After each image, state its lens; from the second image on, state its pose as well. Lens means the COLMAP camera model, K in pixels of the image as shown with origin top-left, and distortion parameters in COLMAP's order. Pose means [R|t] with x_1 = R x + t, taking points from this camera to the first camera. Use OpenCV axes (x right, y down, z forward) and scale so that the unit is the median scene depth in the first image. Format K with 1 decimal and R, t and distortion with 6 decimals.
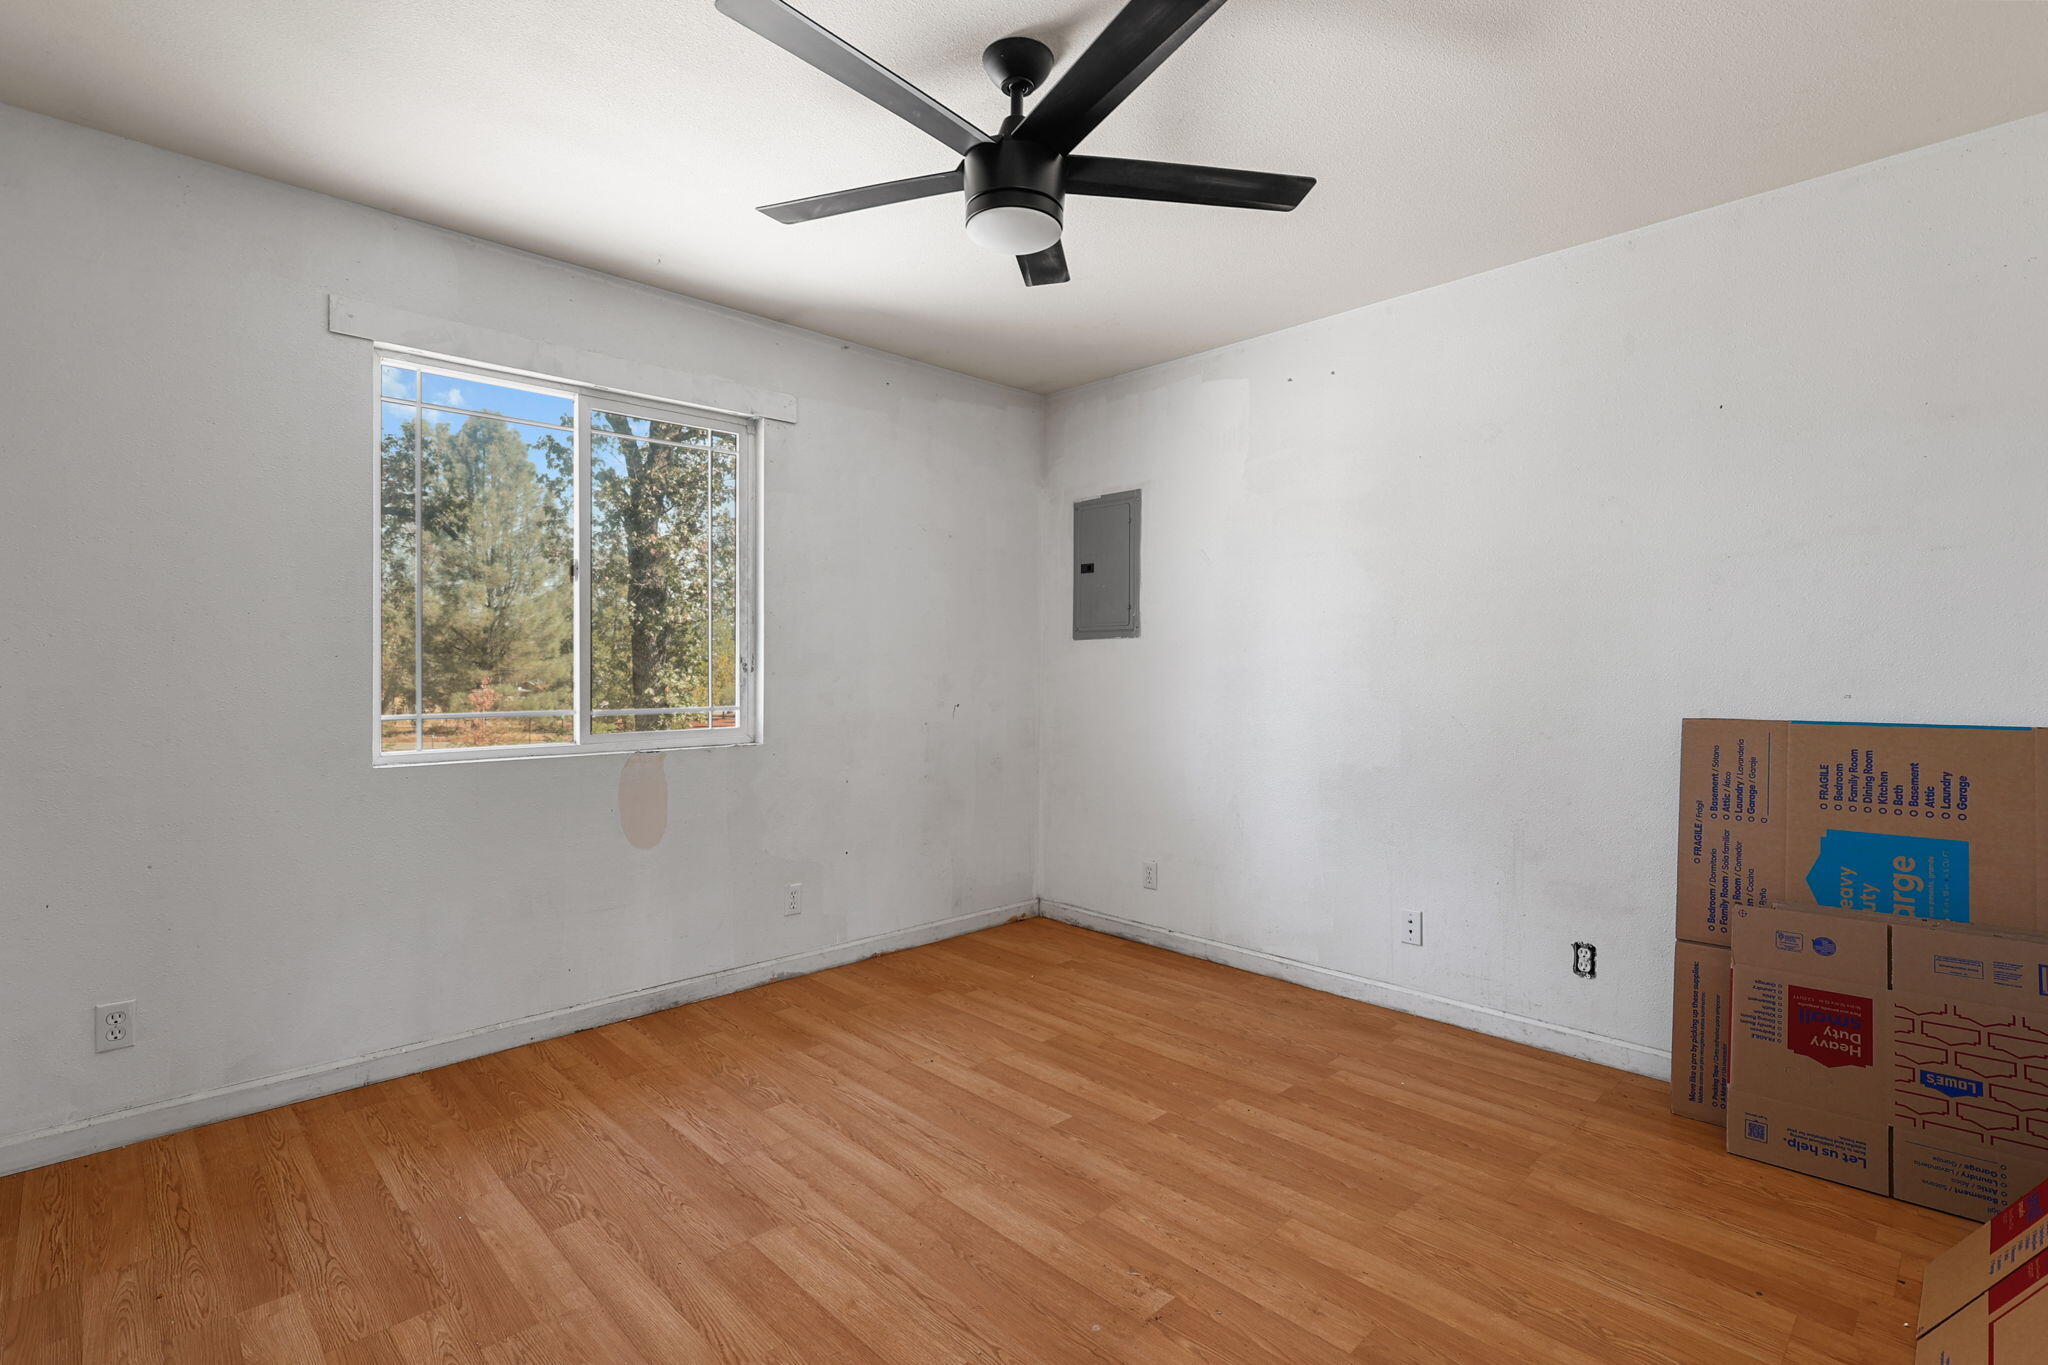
lens RADIAL K [[956.8, 0, 1021.9], [0, 956.8, 677.5], [0, 0, 1]] dist [0.005390, 0.000496]
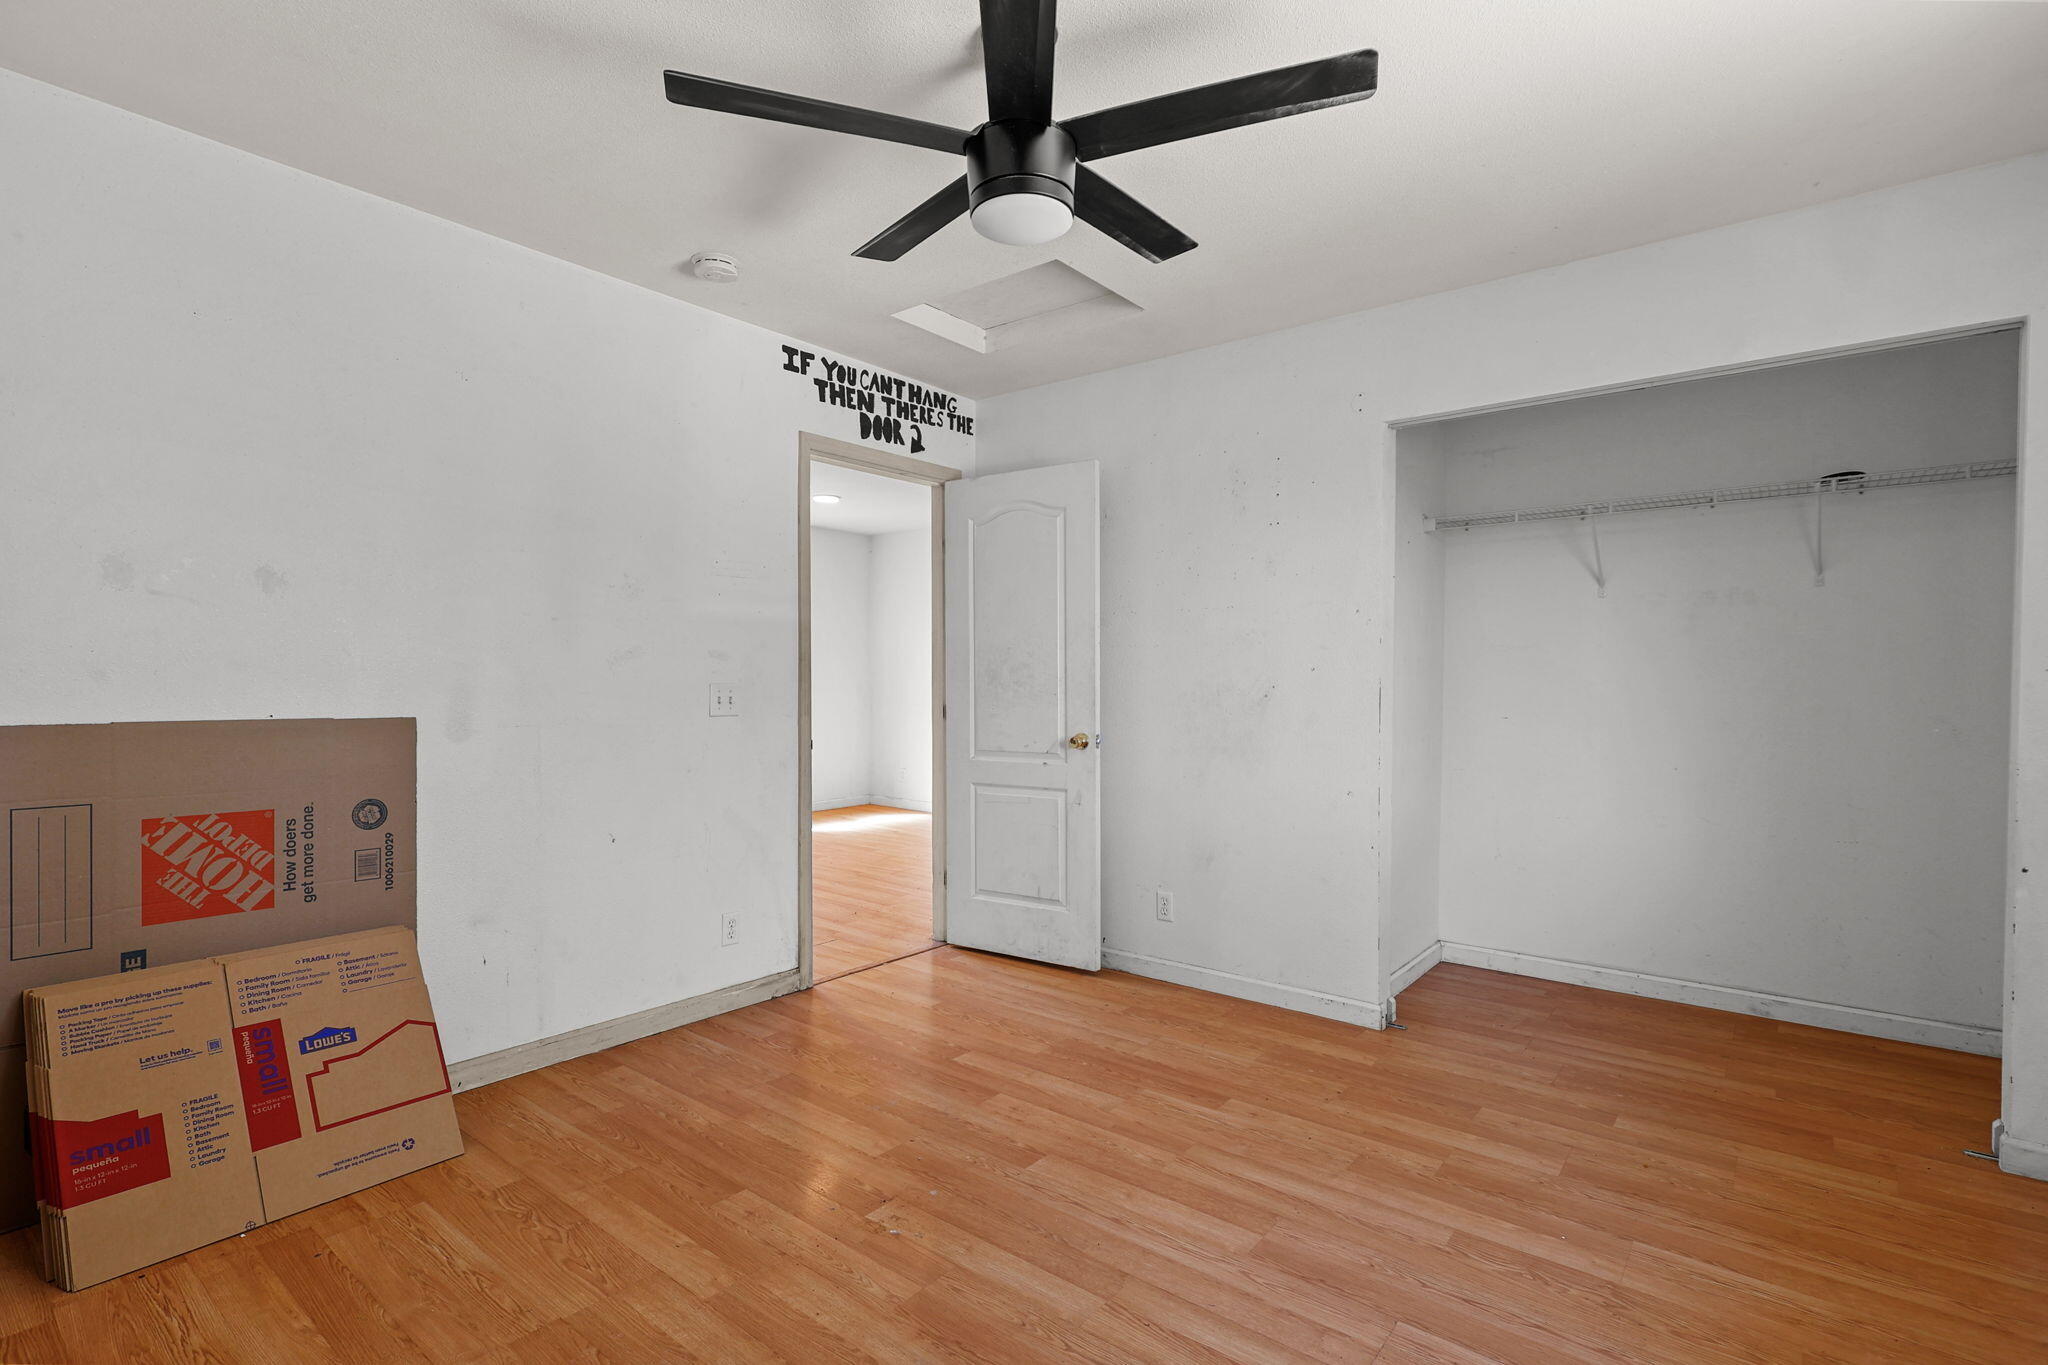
lens RADIAL K [[956.8, 0, 1021.9], [0, 956.8, 677.5], [0, 0, 1]] dist [0.005390, 0.000496]
pose [[-0.992464, -0.008208, -0.122265, 0.104589], [-0.008937, 0.999945, 0.005411, -0.022156], [0.122214, 0.006463, -0.992483, 1.959291]]
